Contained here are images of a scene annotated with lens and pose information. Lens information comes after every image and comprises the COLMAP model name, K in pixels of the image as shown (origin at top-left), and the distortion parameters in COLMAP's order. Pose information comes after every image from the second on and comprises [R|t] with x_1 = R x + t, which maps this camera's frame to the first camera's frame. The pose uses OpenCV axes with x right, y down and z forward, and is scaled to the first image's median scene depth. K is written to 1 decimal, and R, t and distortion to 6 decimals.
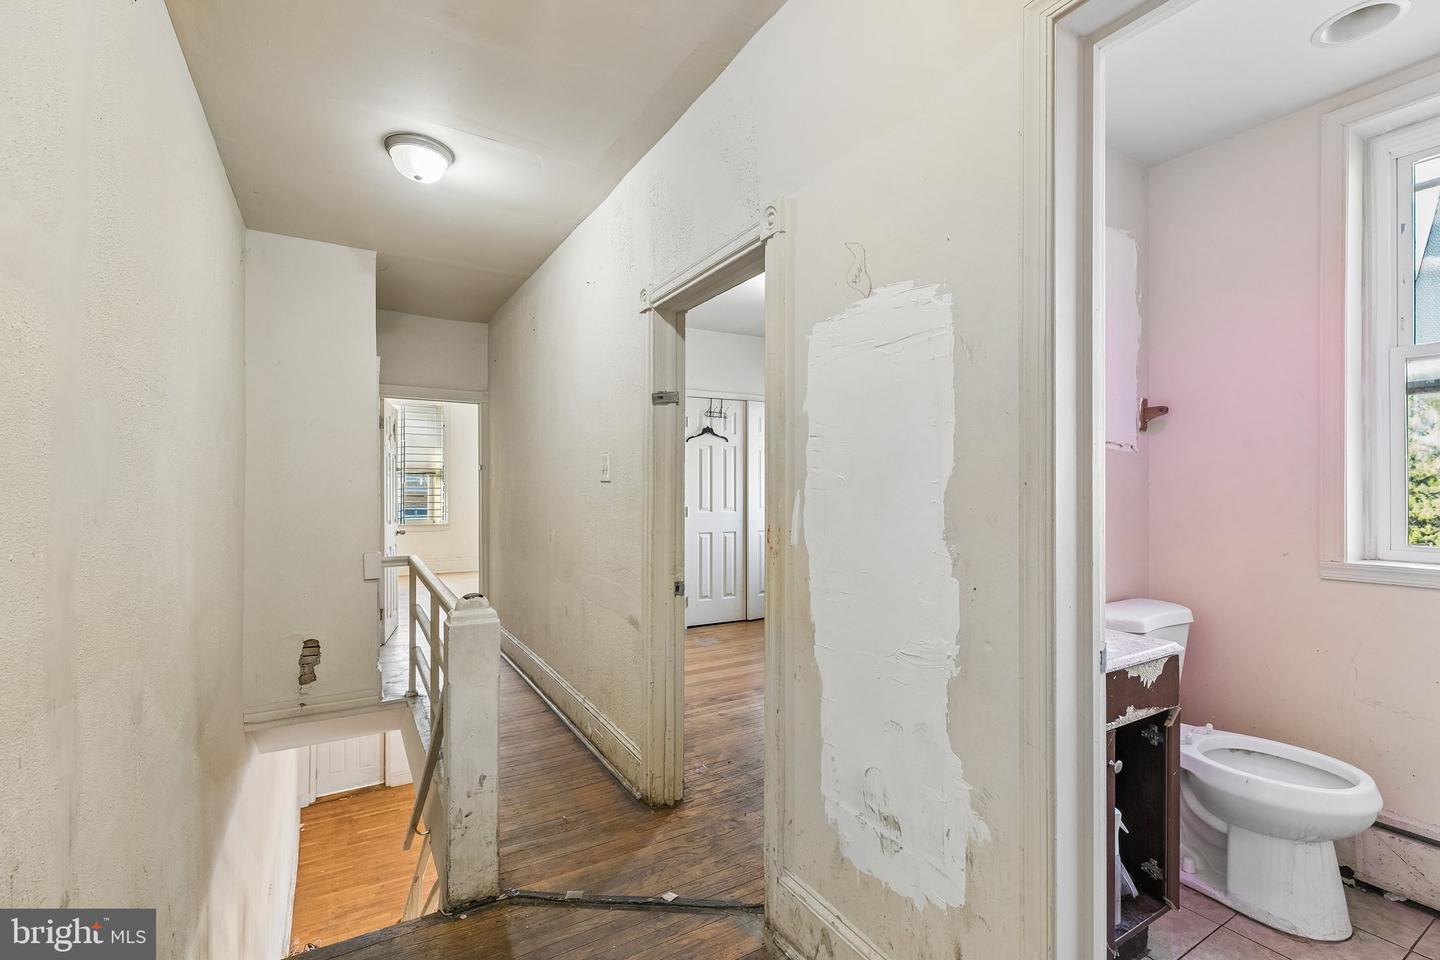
lens RADIAL K [[652.5, 0, 718.5], [0, 652.5, 486.0], [0, 0, 1]] dist [0.005480, -0.000321]
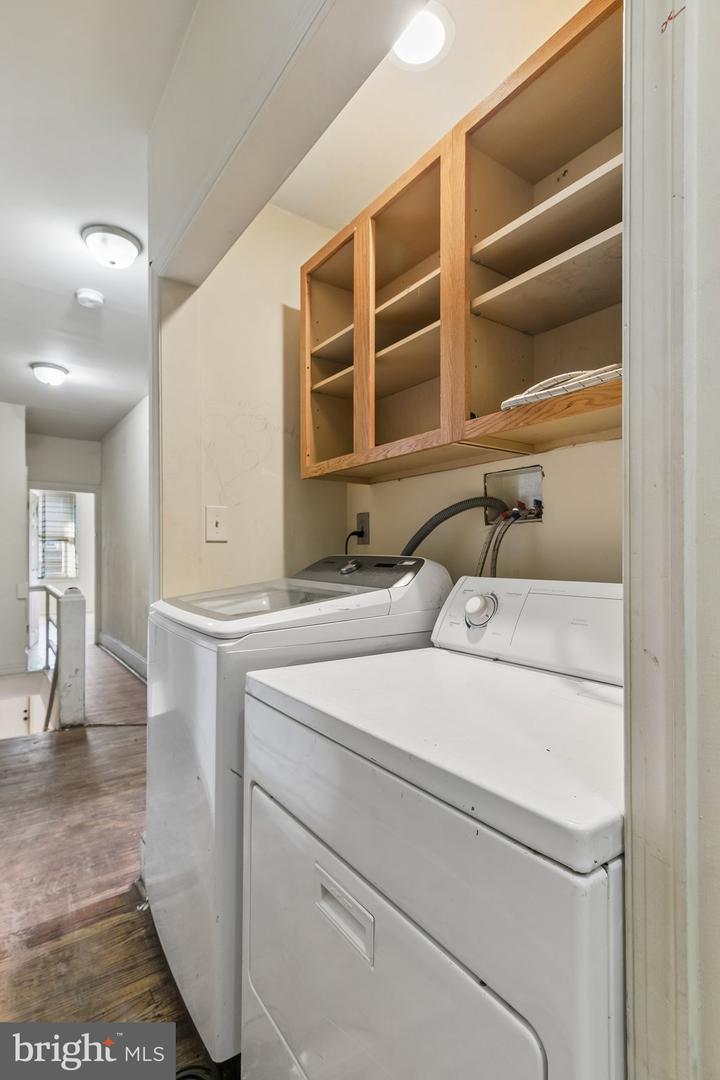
lens RADIAL K [[524.8, 0, 362.1], [0, 524.8, 555.3], [0, 0, 1]] dist [0.002788, 0.000303]
pose [[0.995801, 0.003235, 0.091488, 0.230086], [-0.003071, 0.999993, -0.001929, 0.032630], [-0.091493, 0.001640, 0.995804, -0.452122]]
